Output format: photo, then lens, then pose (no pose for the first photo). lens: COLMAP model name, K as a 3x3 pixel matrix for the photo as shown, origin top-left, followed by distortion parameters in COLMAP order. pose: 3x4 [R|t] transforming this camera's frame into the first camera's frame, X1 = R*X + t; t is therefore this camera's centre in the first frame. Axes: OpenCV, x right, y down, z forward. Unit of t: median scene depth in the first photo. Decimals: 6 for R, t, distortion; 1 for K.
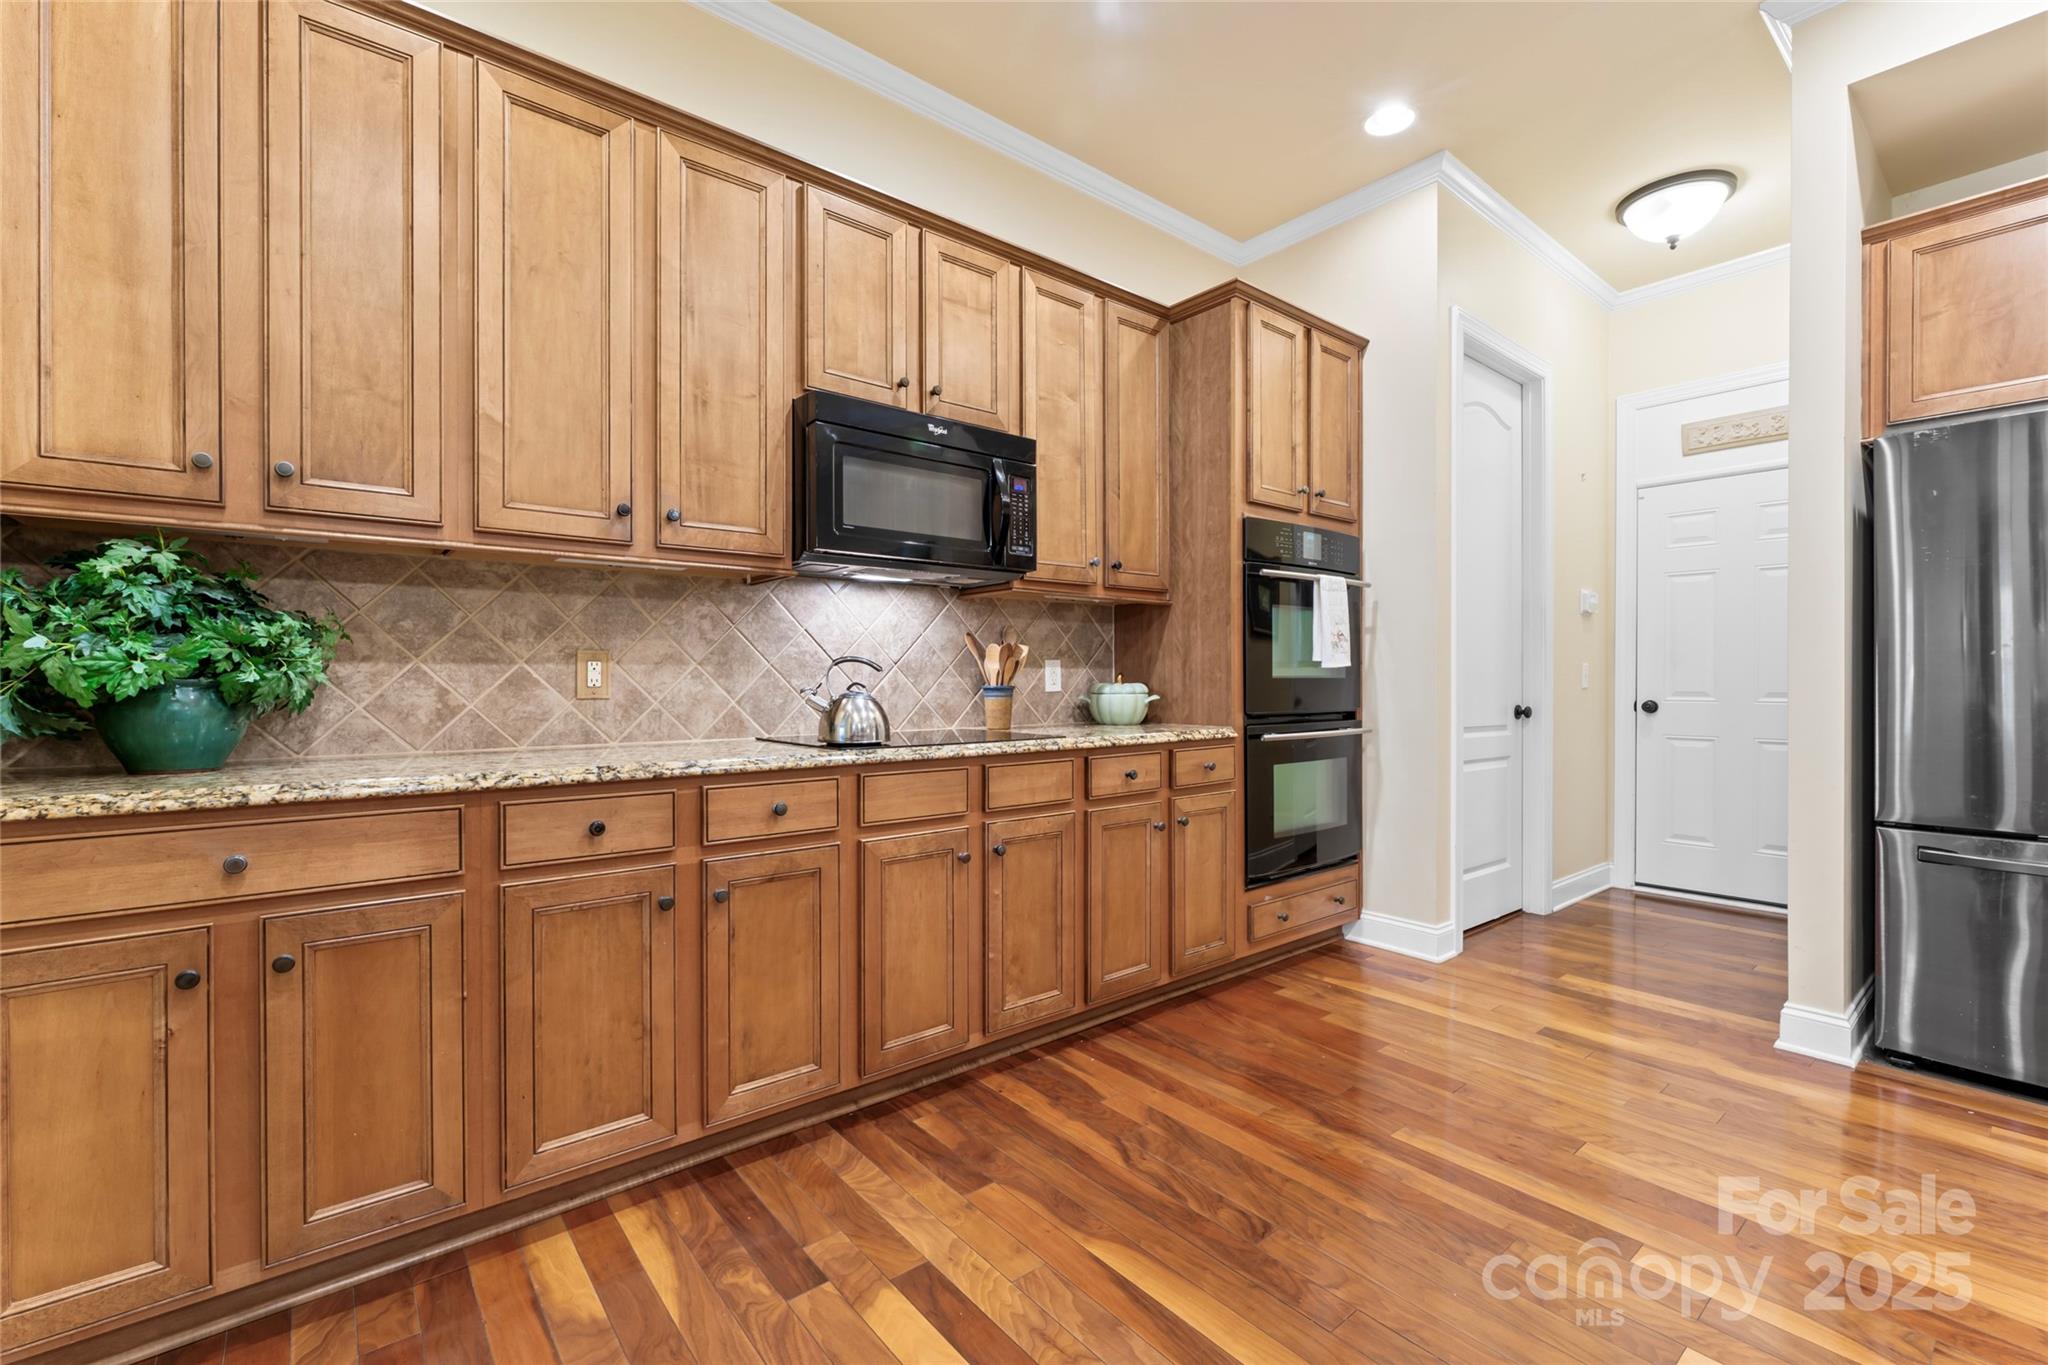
lens RADIAL K [[882.3, 0, 1014.3], [0, 882.3, 689.6], [0, 0, 1]] dist [-0.000183, -0.000504]
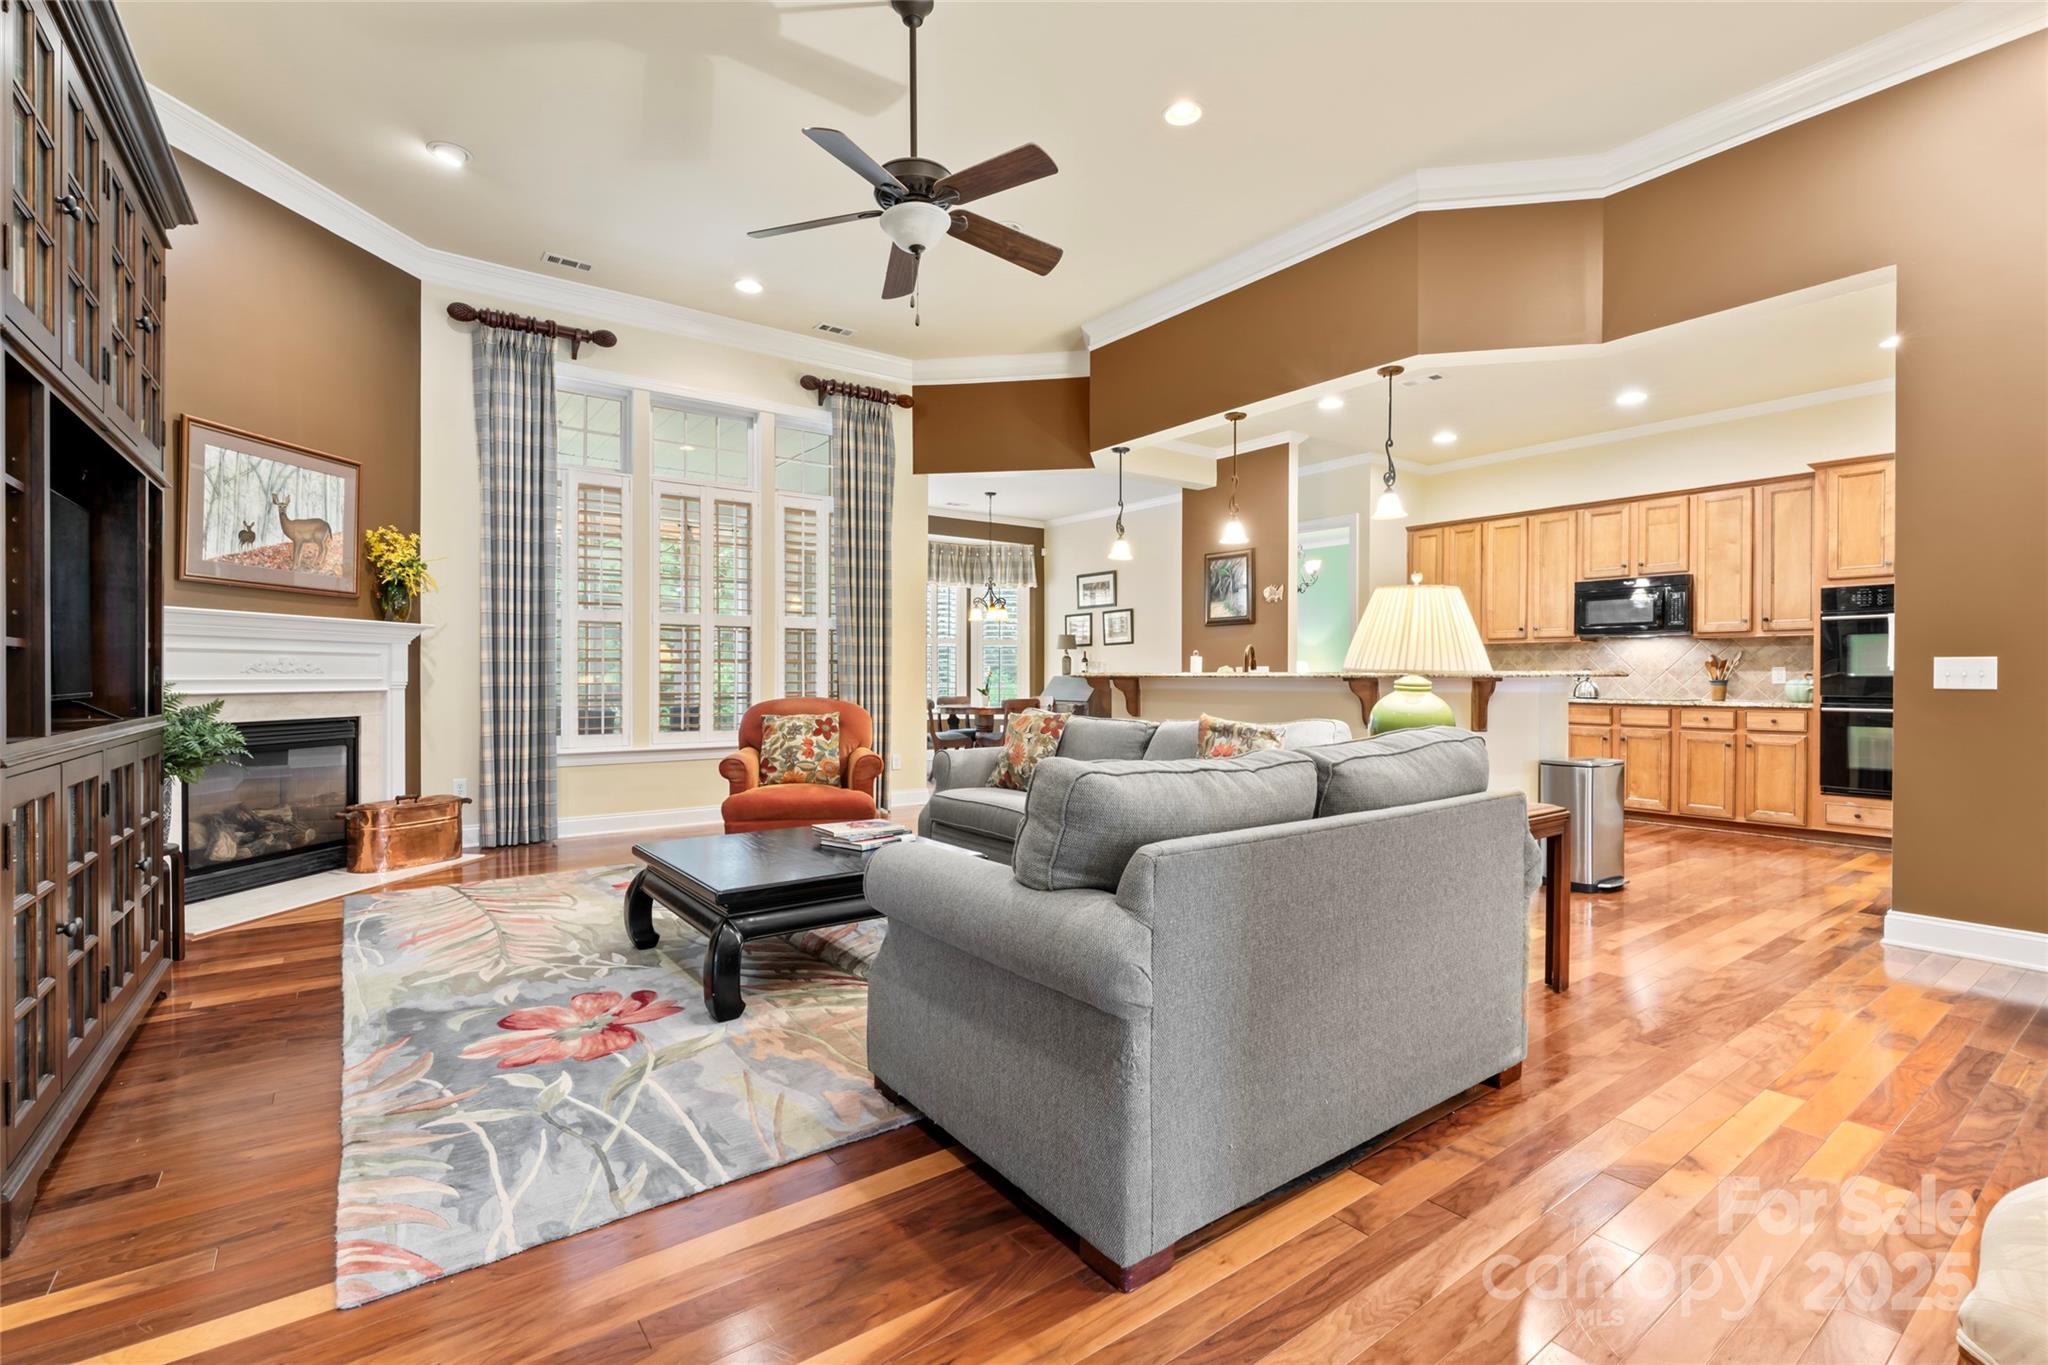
lens RADIAL K [[918.5, 0, 1014.0], [0, 918.5, 672.3], [0, 0, 1]] dist [-0.001631, 0.001017]
pose [[-0.056089, -0.002627, -0.998422, 2.618770], [-0.017299, 0.999849, -0.001659, 0.010951], [0.998276, 0.017178, -0.056126, -0.653324]]
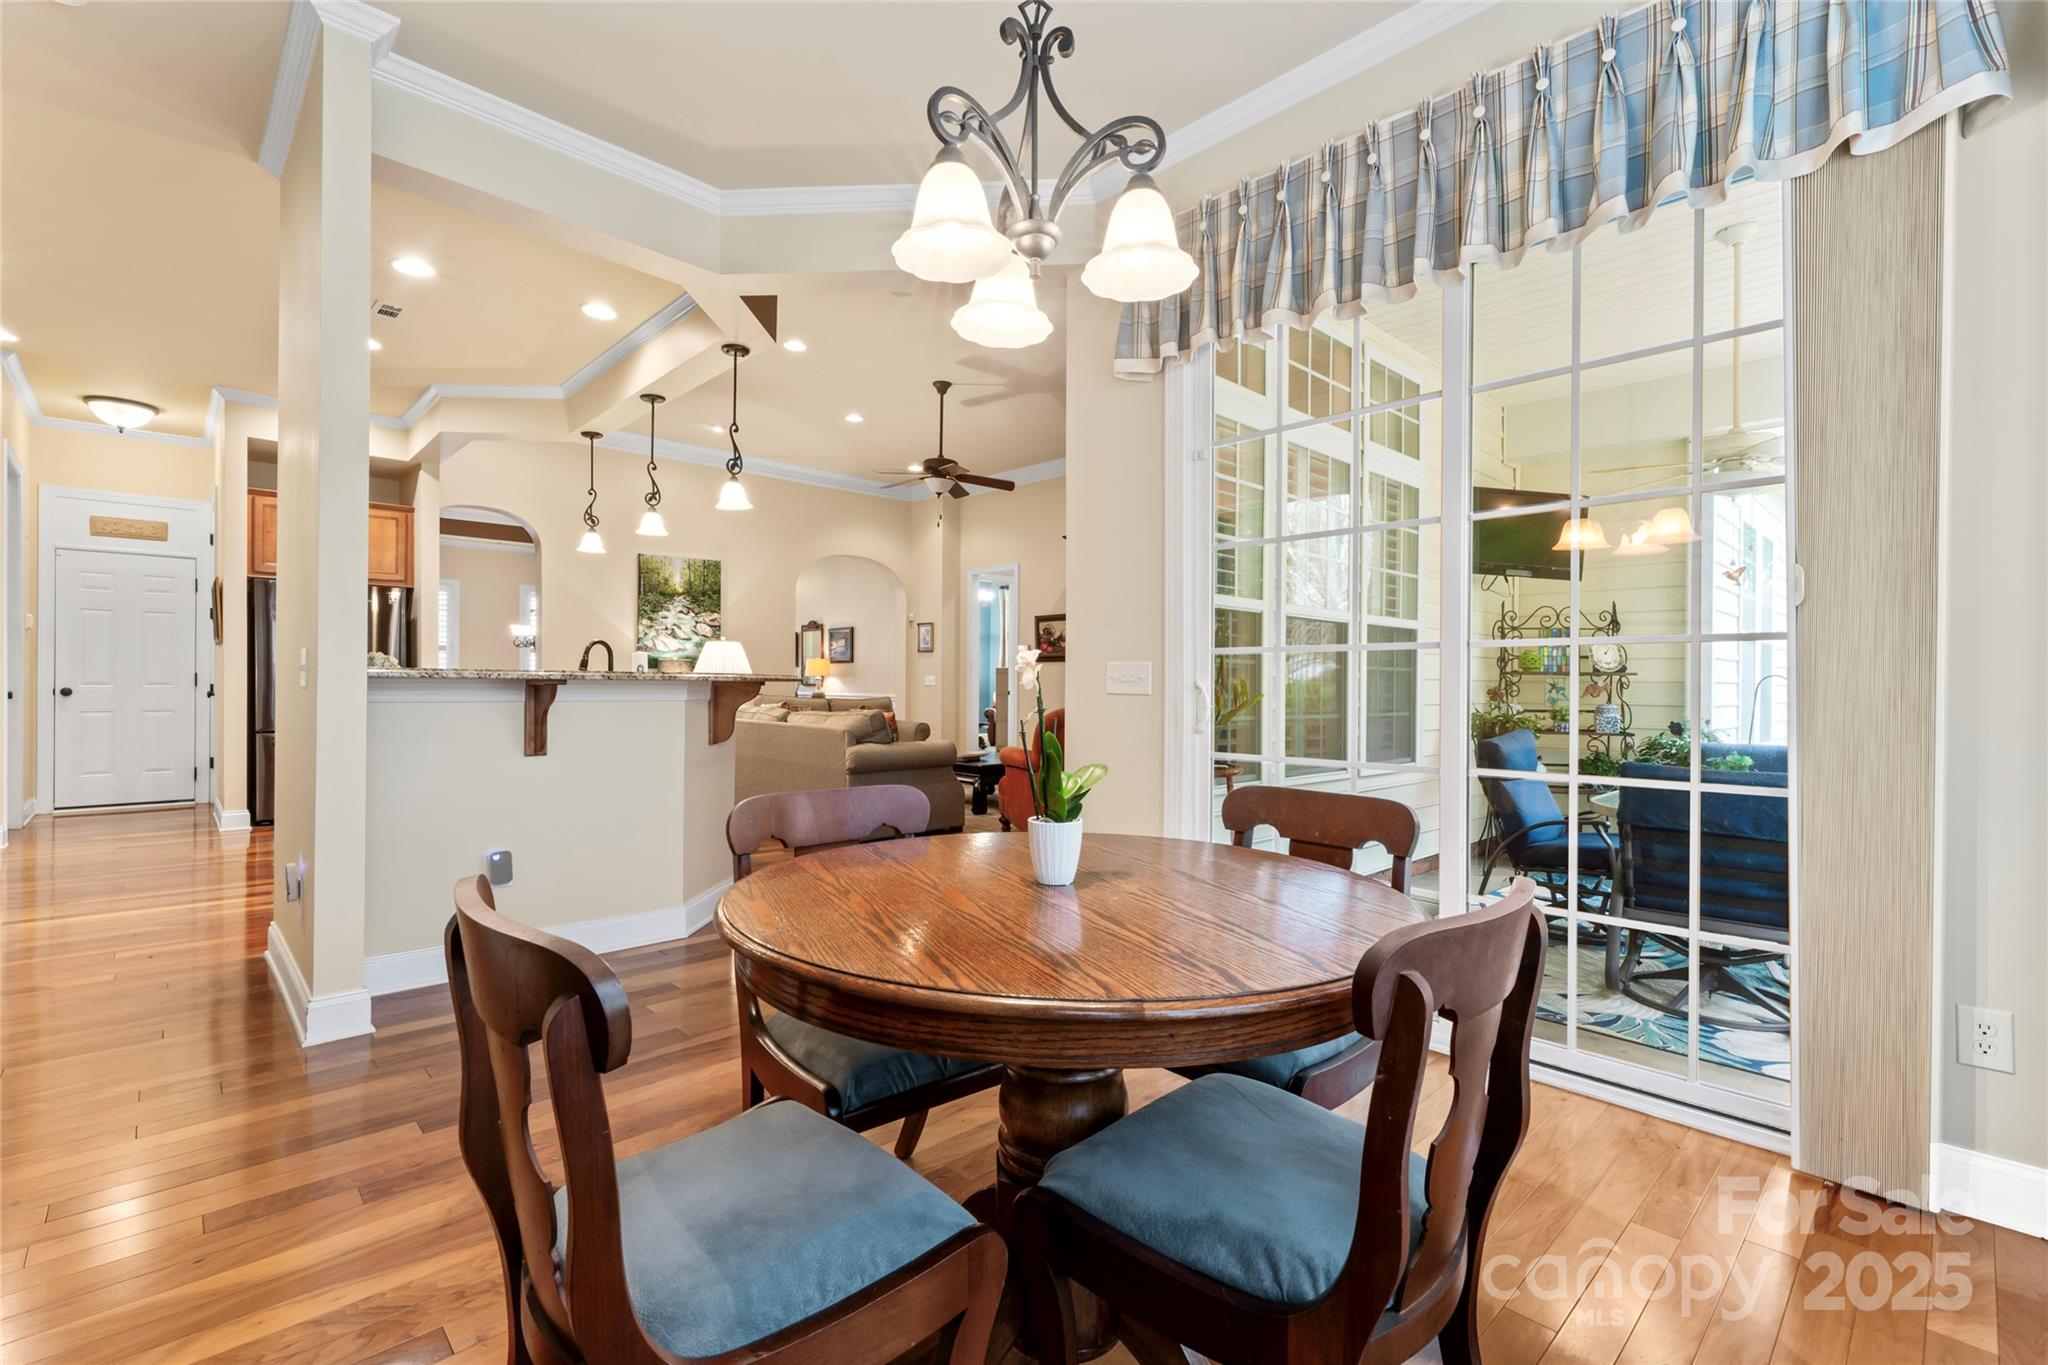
lens RADIAL K [[918.5, 0, 1035.3], [0, 918.5, 688.4], [0, 0, 1]] dist [-0.001631, 0.001017]
pose [[-0.085709, -0.003951, 0.996312, -1.731854], [0.006986, 0.999965, 0.004566, 0.029560], [-0.996296, 0.007352, -0.085678, -0.928738]]
